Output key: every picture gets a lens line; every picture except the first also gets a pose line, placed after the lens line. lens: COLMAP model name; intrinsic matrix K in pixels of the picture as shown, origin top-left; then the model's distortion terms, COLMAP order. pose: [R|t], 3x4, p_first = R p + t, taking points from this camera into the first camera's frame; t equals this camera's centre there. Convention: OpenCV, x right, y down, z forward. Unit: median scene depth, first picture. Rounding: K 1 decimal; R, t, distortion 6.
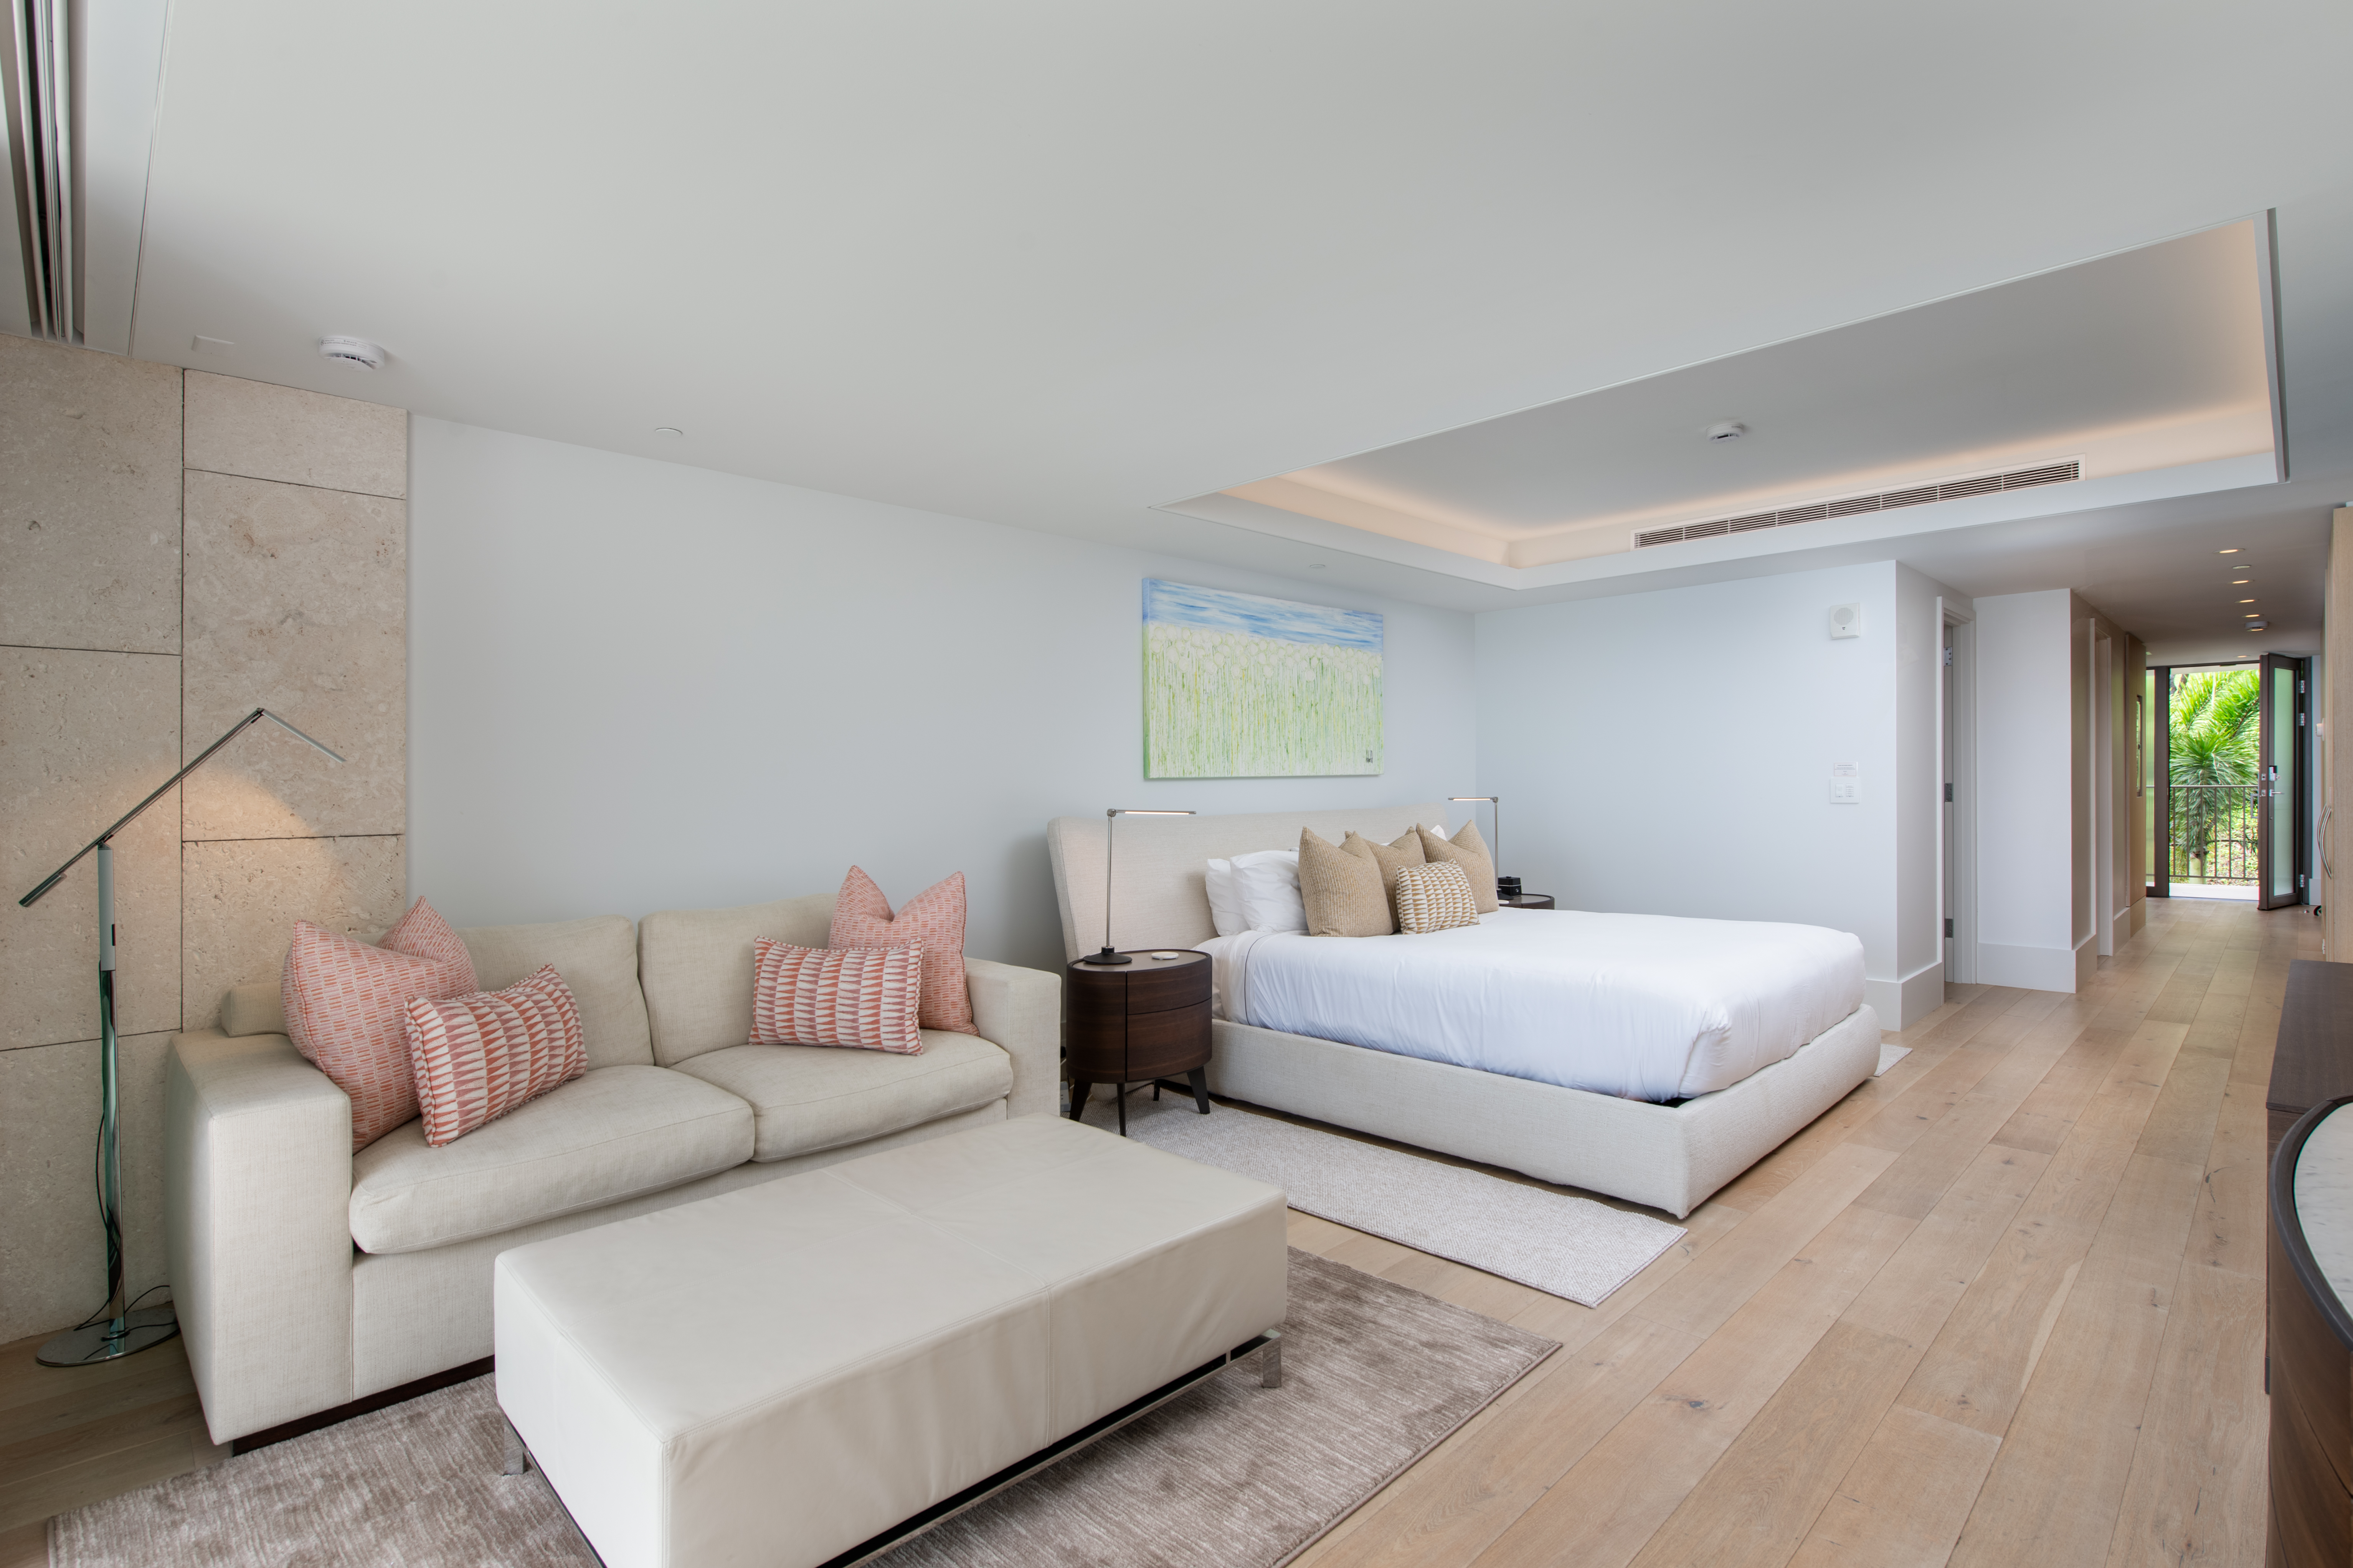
lens RADIAL K [[1122.0, 0, 1168.5], [0, 1122.0, 792.7], [0, 0, 1]] dist [-0.003630, 0.000284]
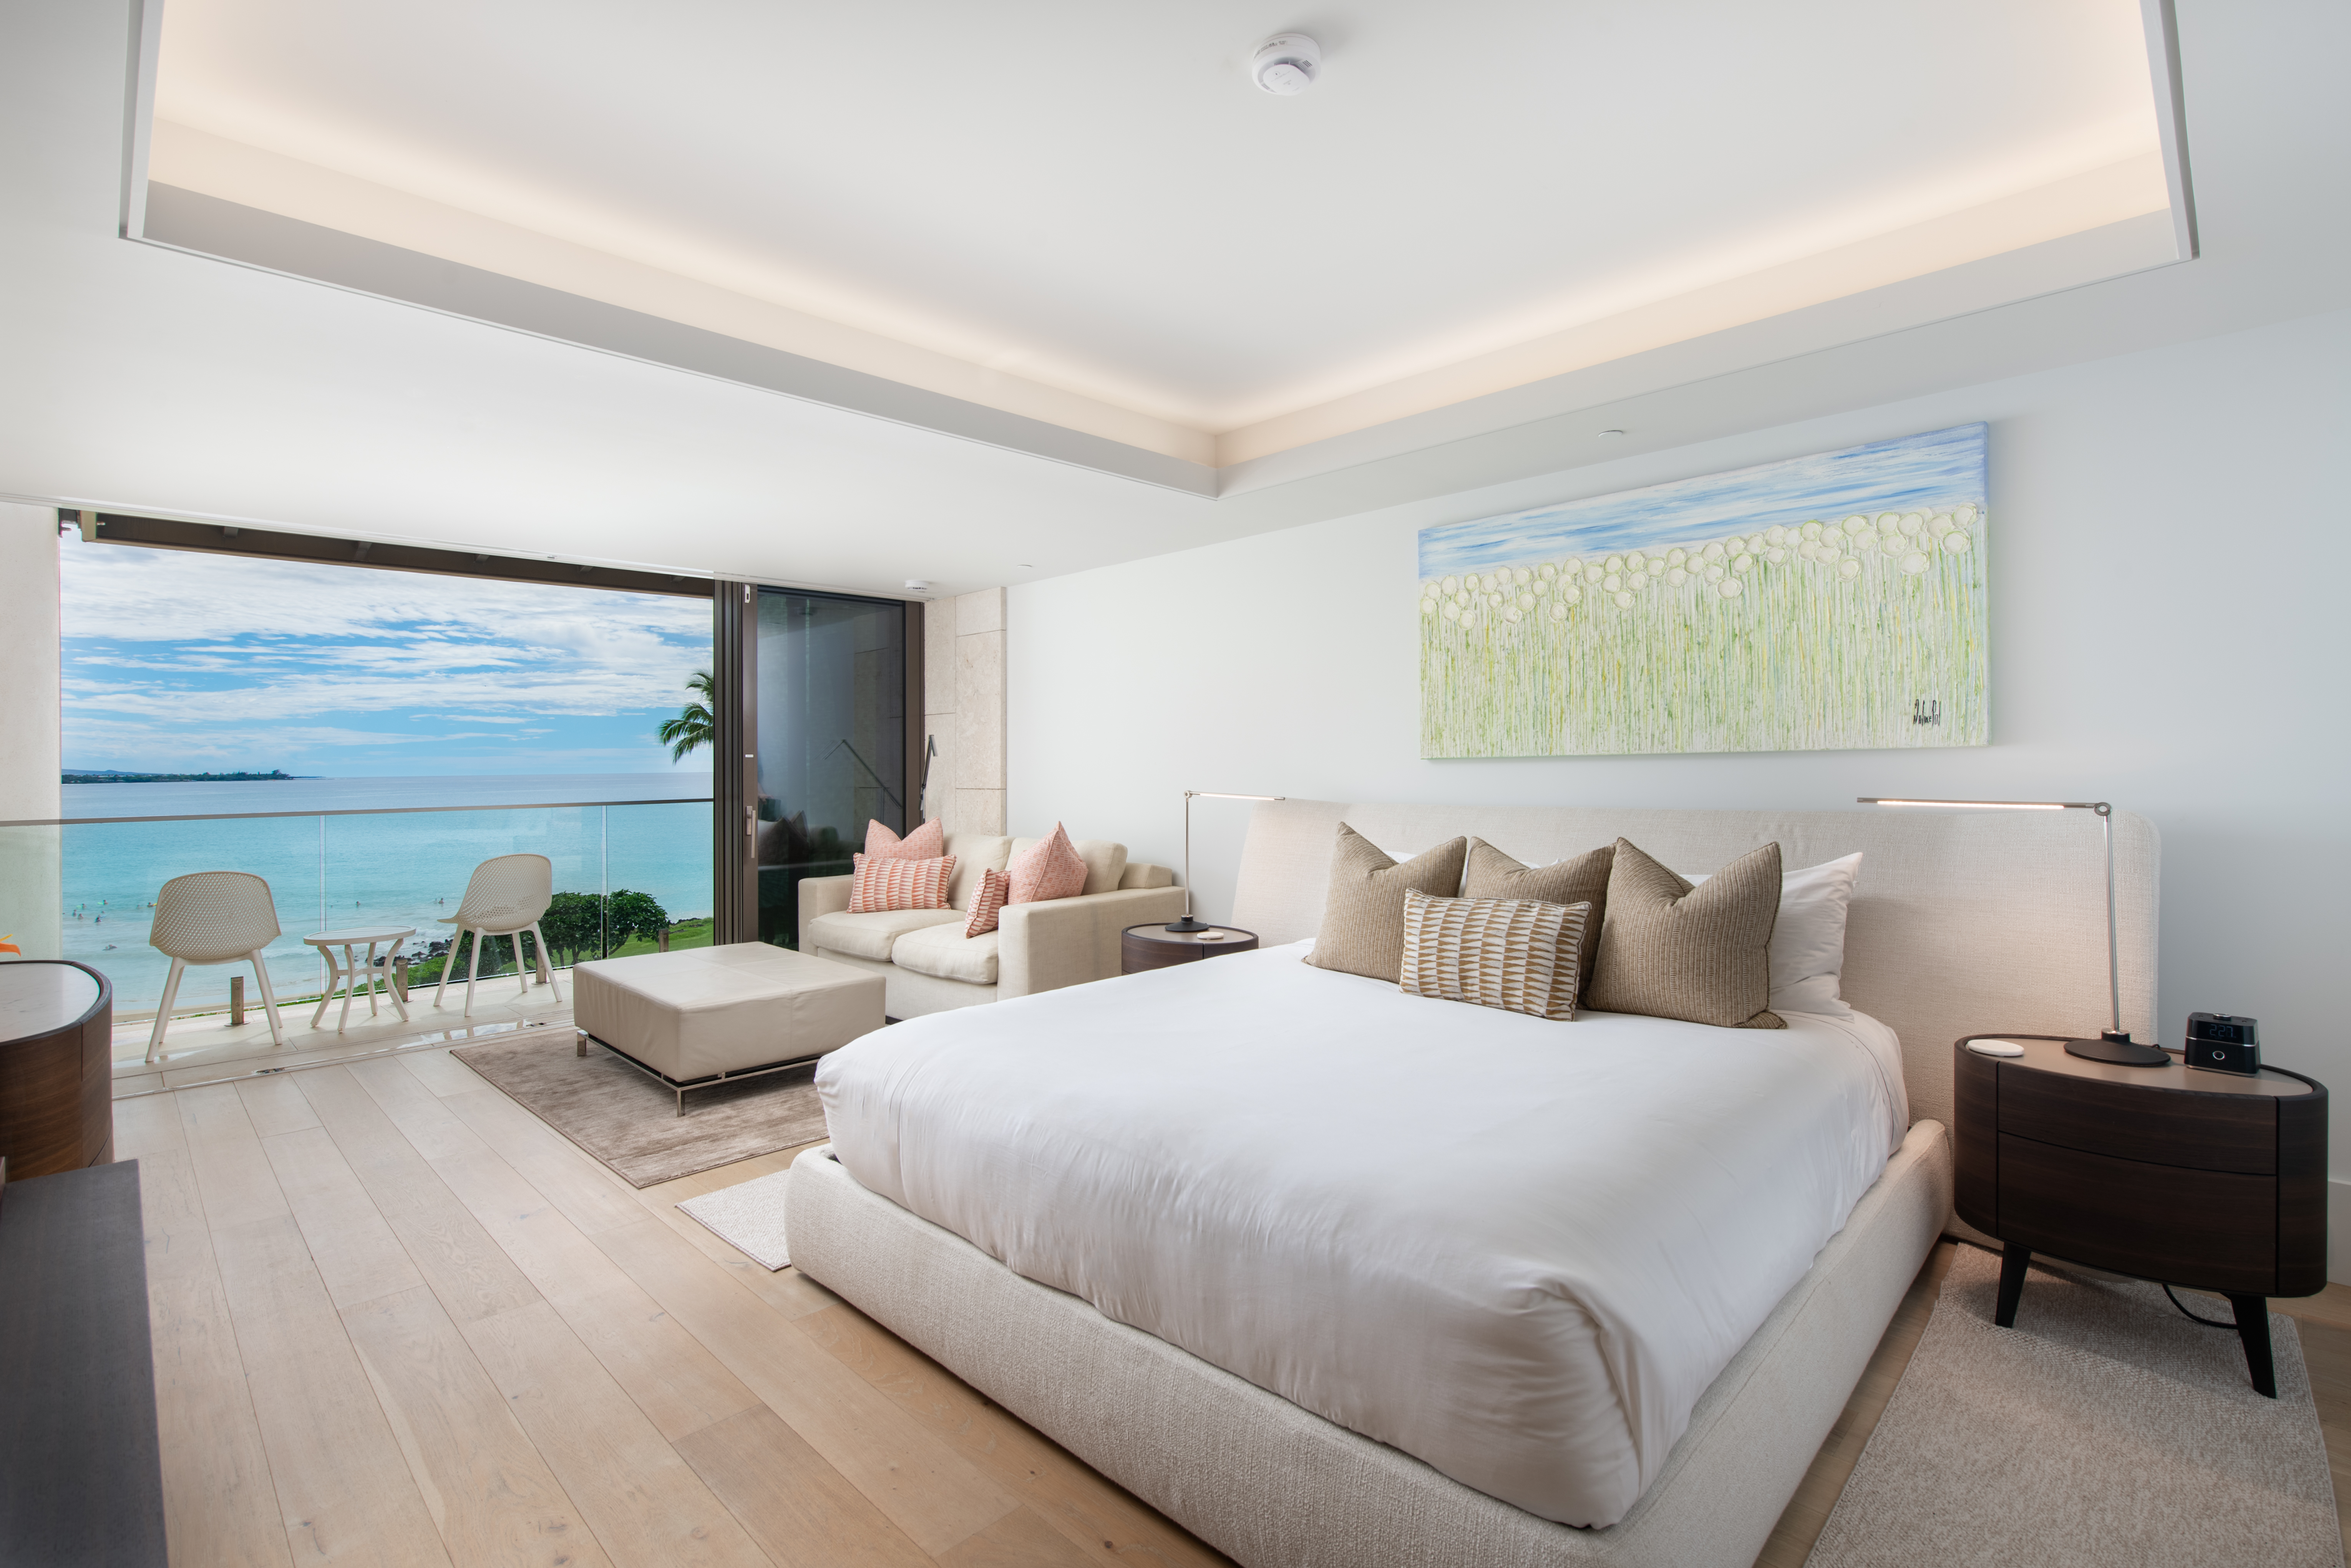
lens RADIAL K [[1062.3, 0, 1174.8], [0, 1062.3, 759.2], [0, 0, 1]] dist [0.000997, -0.000815]
pose [[0.015809, 0.006689, -0.999853, 0.737799], [0.004104, 0.999969, 0.006755, -0.017520], [0.999867, -0.004210, 0.015781, 0.727574]]
